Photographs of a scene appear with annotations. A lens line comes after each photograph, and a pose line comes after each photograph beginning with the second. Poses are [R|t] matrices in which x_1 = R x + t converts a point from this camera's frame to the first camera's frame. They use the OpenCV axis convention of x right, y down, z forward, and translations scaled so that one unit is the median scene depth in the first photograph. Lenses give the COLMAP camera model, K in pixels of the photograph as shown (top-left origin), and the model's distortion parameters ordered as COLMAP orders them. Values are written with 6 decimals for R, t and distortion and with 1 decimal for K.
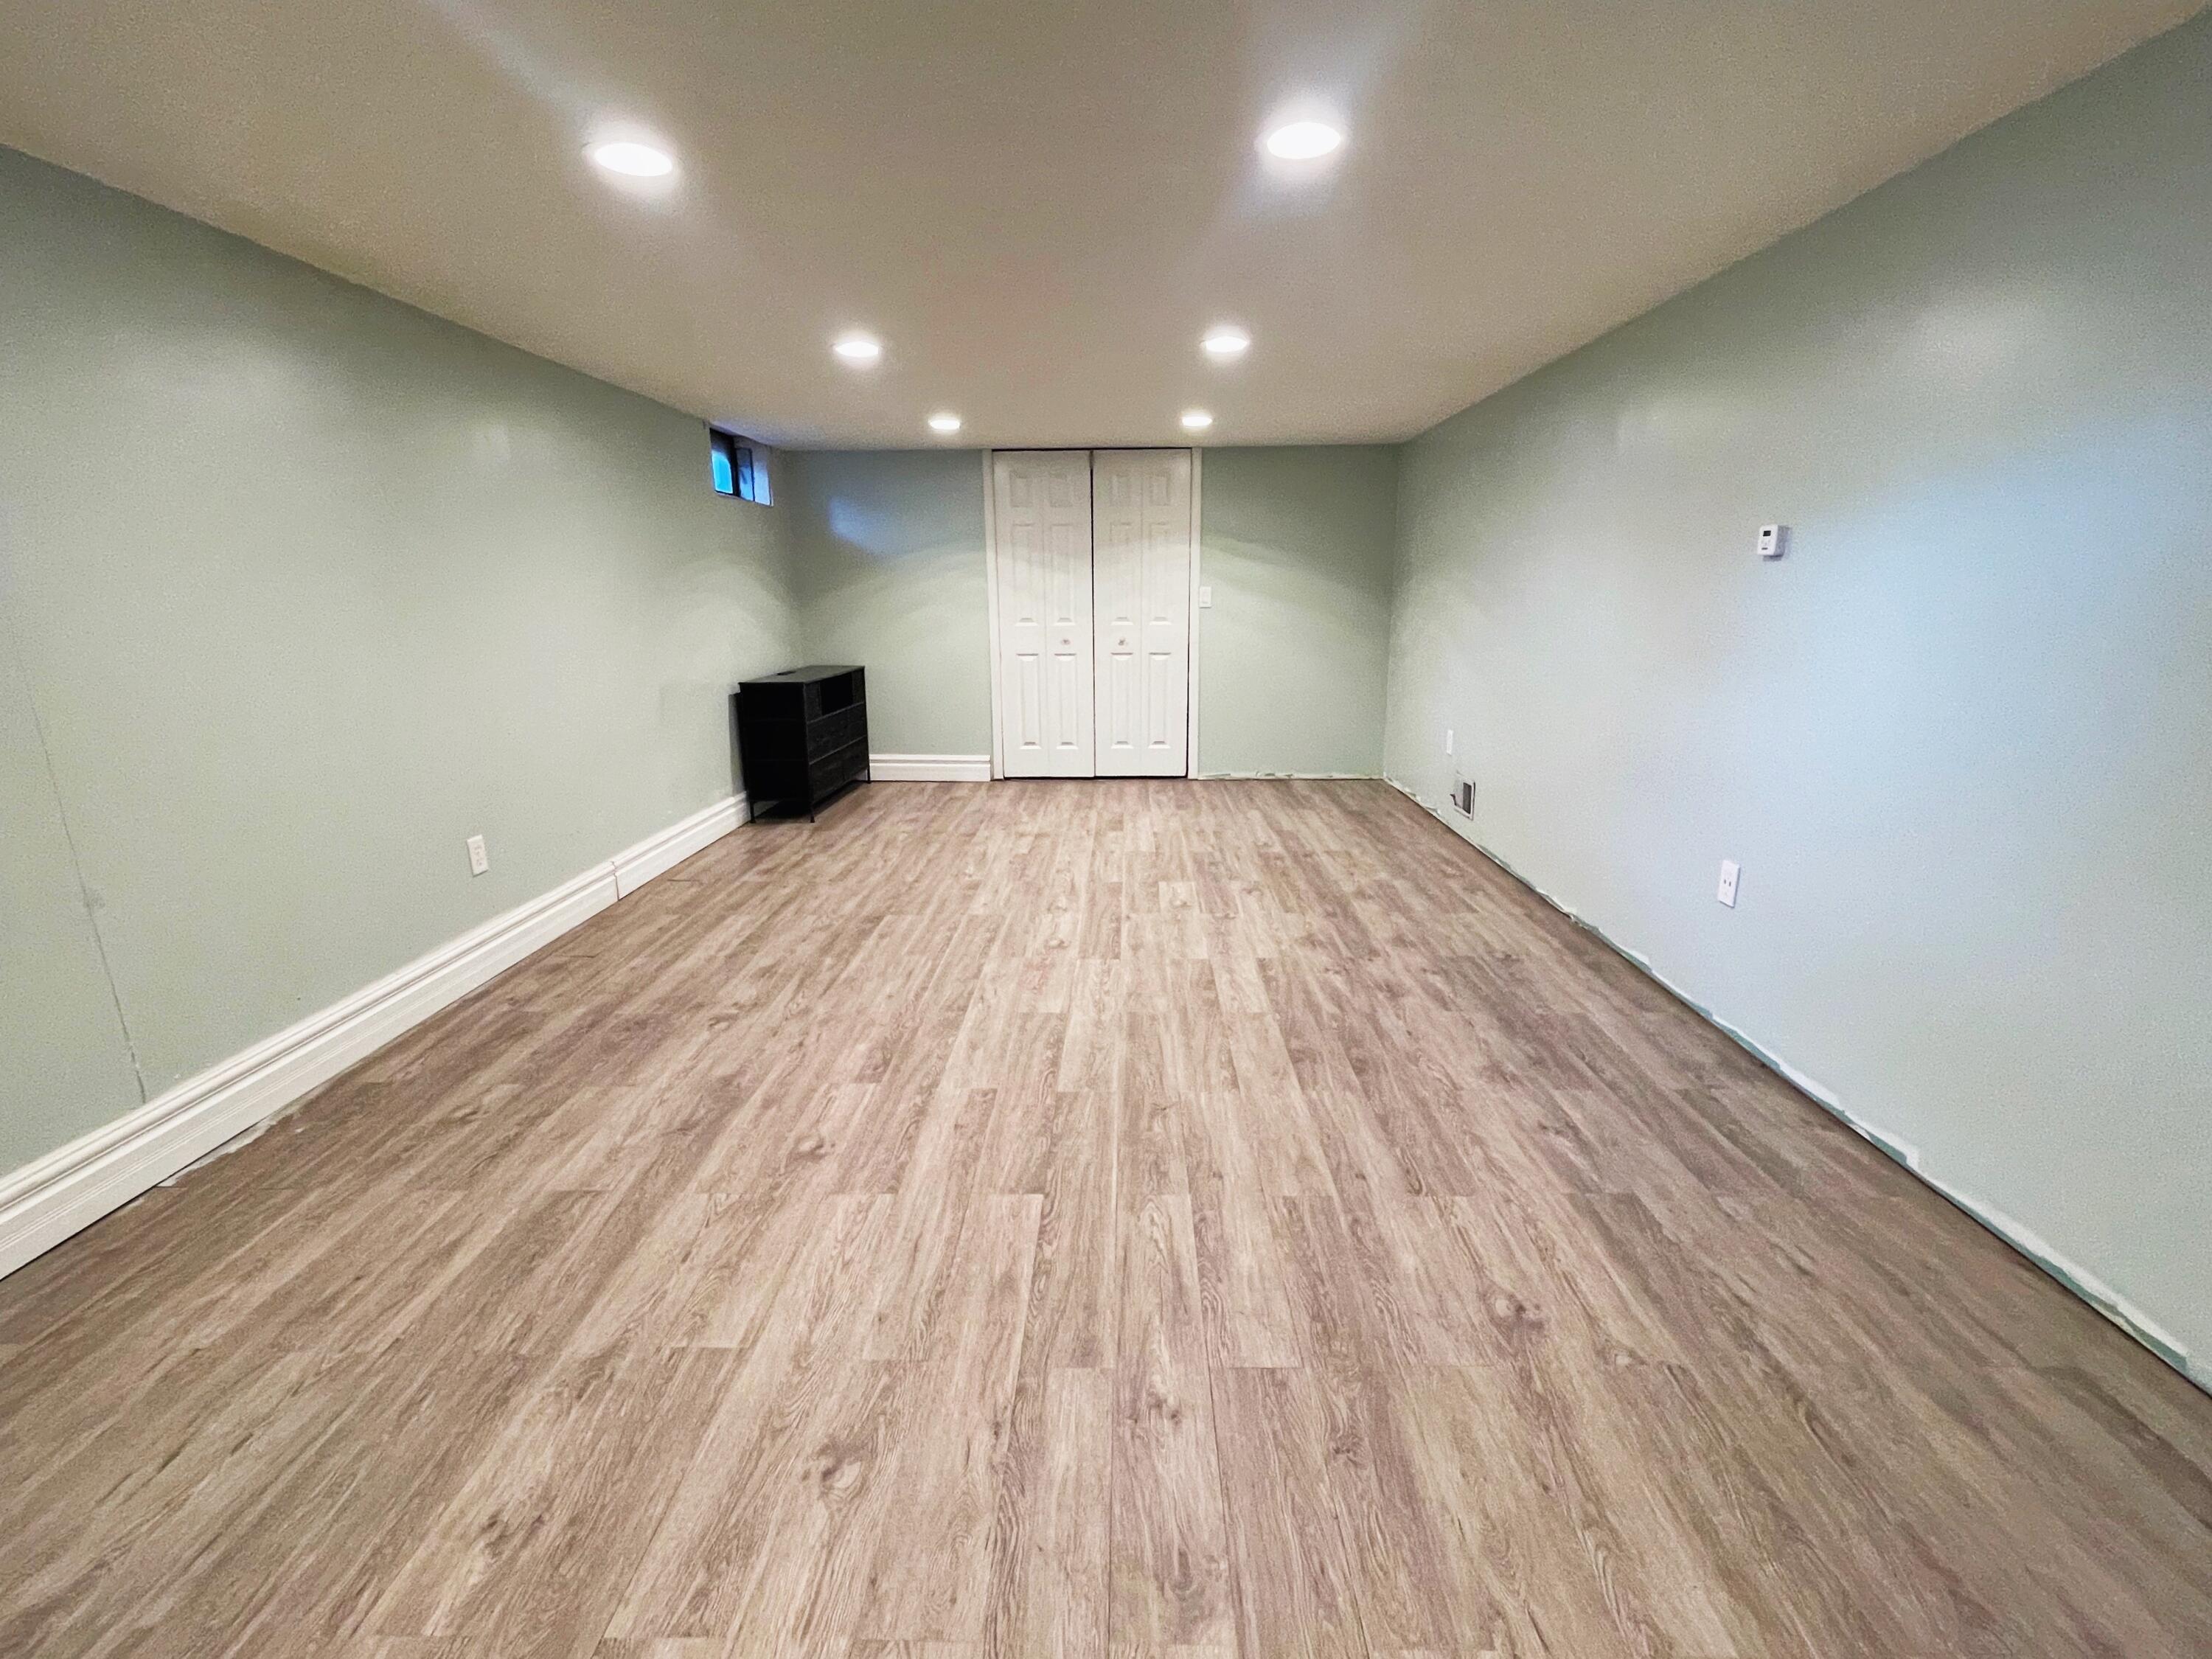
lens RADIAL K [[1027.4, 0, 1103.2], [0, 1027.4, 826.3], [0, 0, 1]] dist [0.002212, 0.001753]
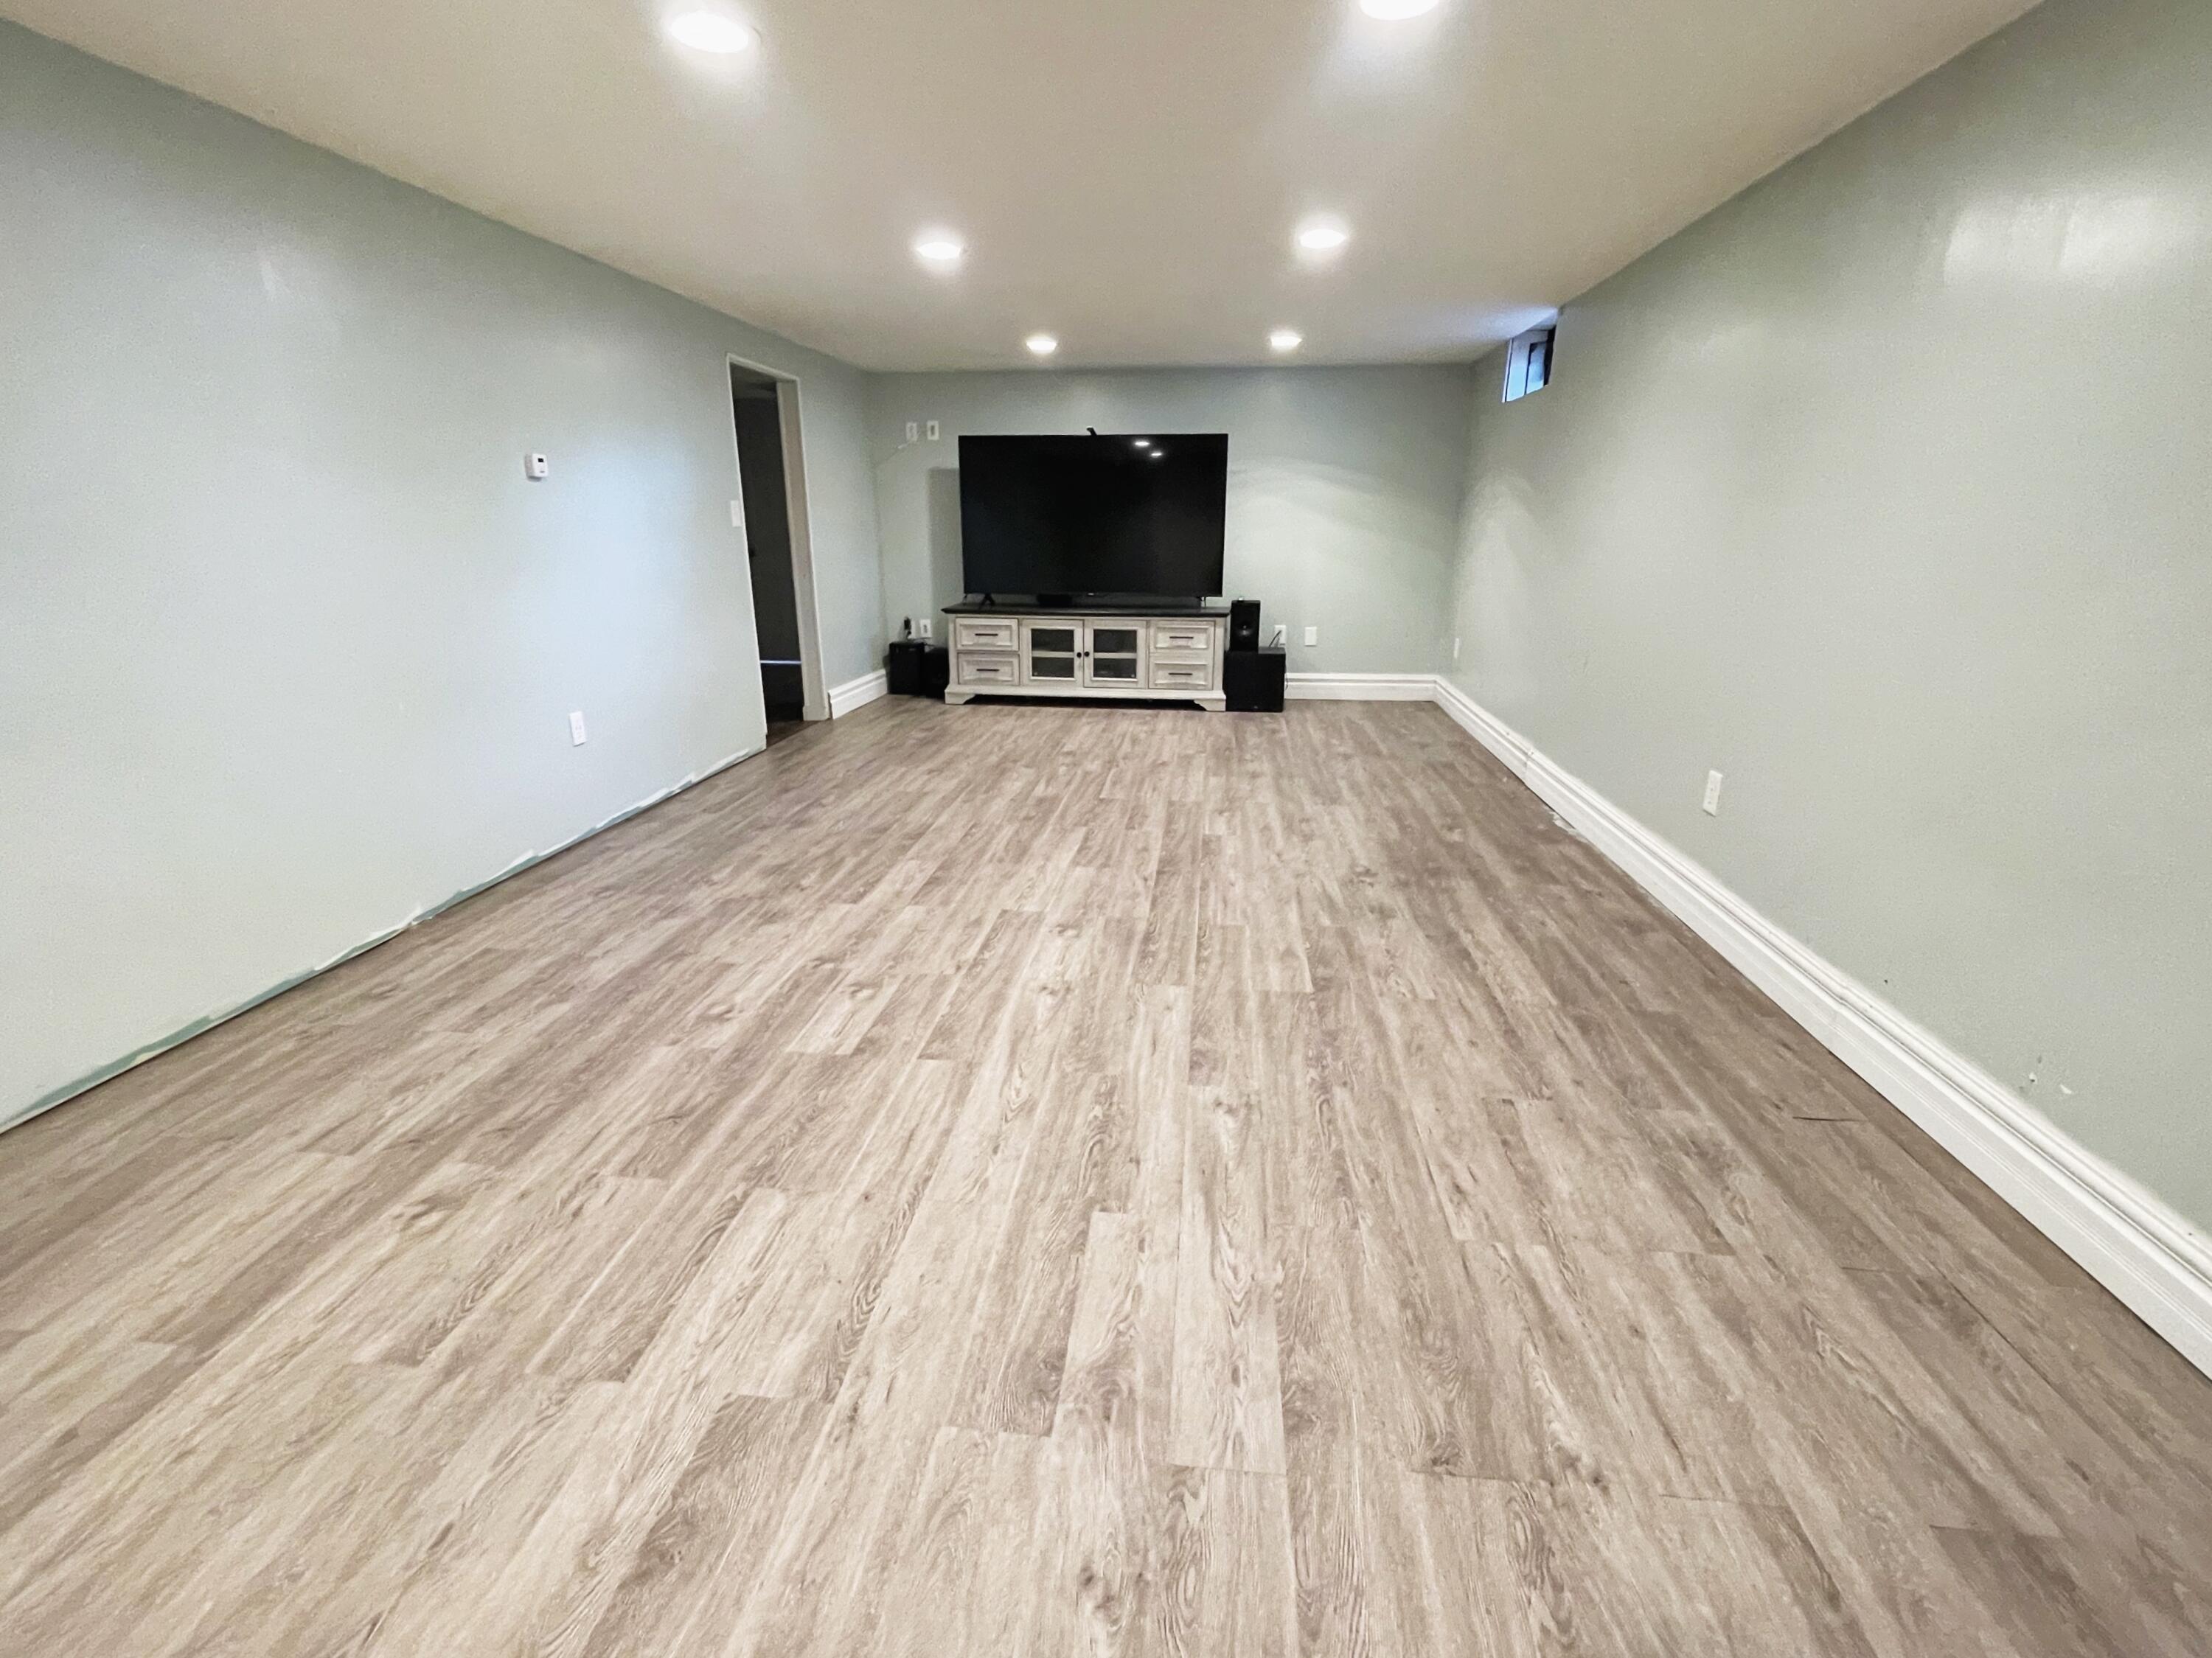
lens RADIAL K [[1027.3, 0, 1099.4], [0, 1027.3, 835.9], [0, 0, 1]] dist [0.002212, 0.001753]
pose [[-0.996192, -0.018340, 0.085239, -0.143029], [0.026771, 0.866063, 0.499217, -0.371377], [-0.082977, 0.499598, -0.862274, 1.703145]]
